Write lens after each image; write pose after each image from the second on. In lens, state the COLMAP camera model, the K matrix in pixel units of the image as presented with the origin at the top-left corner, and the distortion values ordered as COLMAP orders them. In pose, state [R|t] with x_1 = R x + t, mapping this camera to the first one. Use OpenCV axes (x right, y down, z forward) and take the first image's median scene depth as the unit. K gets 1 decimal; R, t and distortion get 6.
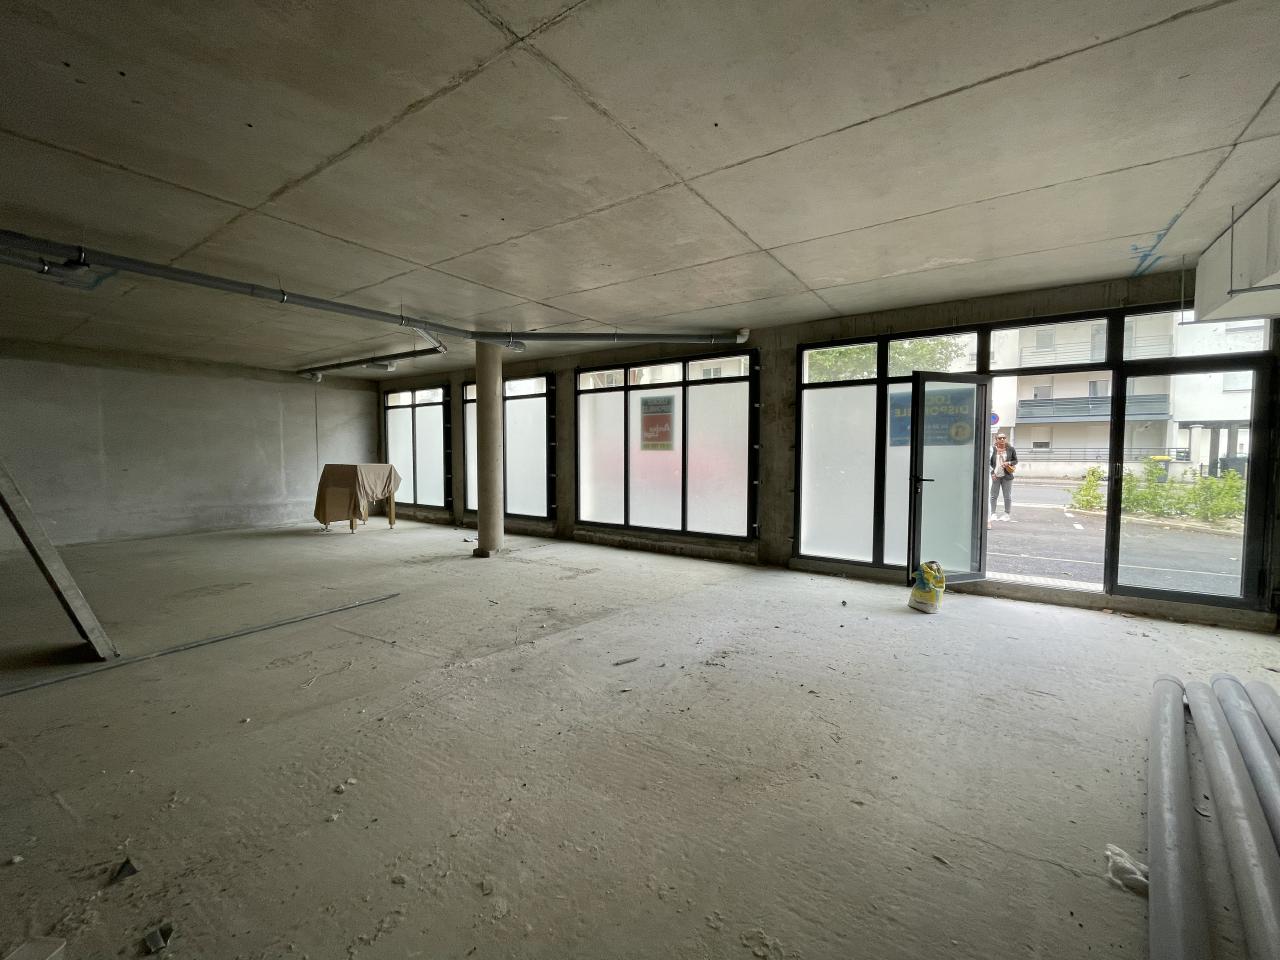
lens RADIAL K [[524.3, 0, 640.0], [0, 524.3, 480.0], [0, 0, 1]] dist [0.002662, 0.000154]
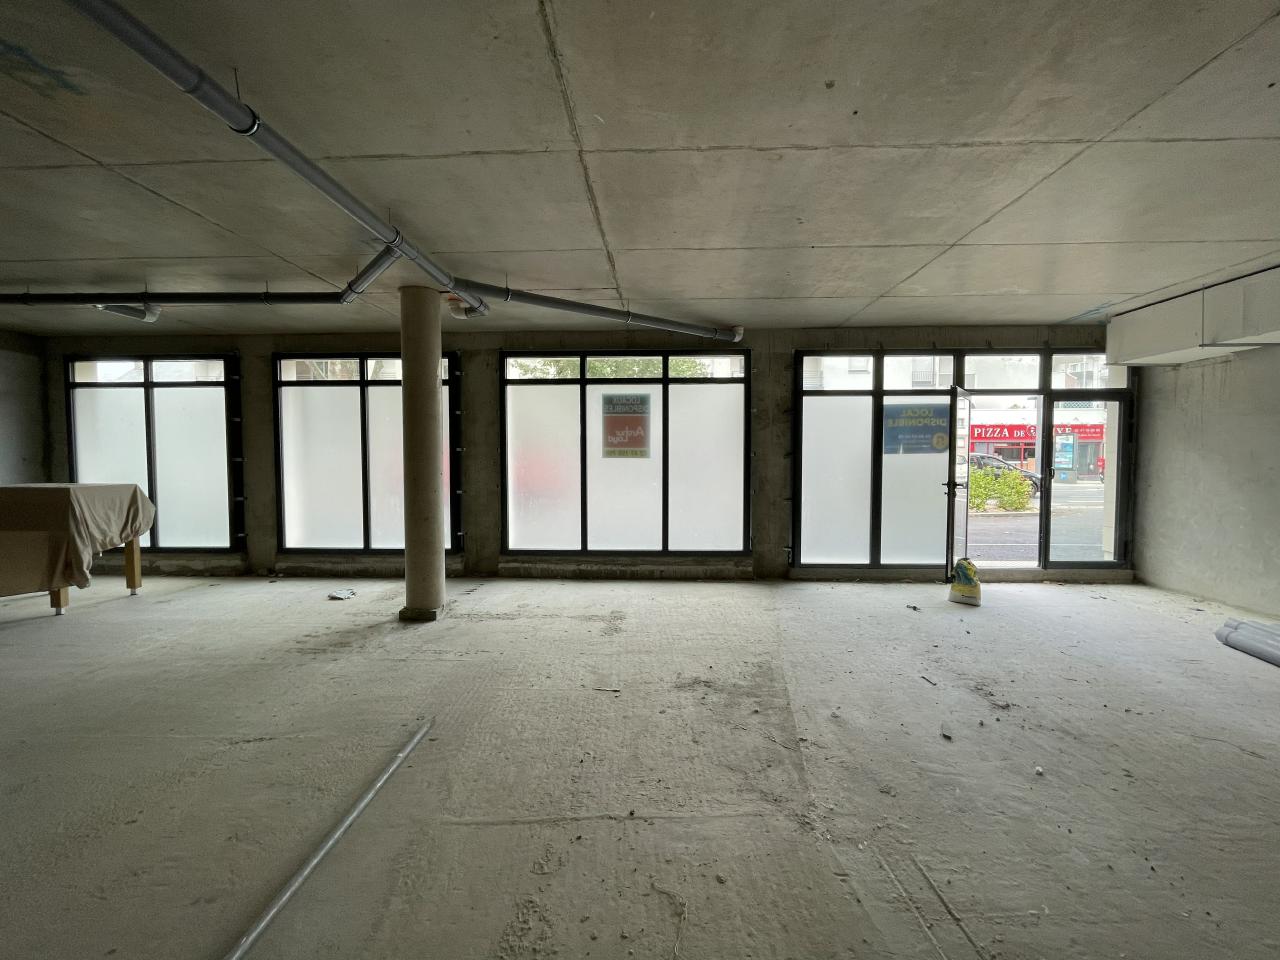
lens RADIAL K [[523.5, 0, 638.6], [0, 523.5, 472.4], [0, 0, 1]] dist [-0.002994, -0.000304]
pose [[0.845685, -0.017356, 0.533400, -0.451551], [0.031651, 0.999343, -0.017664, -0.020236], [-0.532743, 0.031821, 0.845679, 0.319423]]
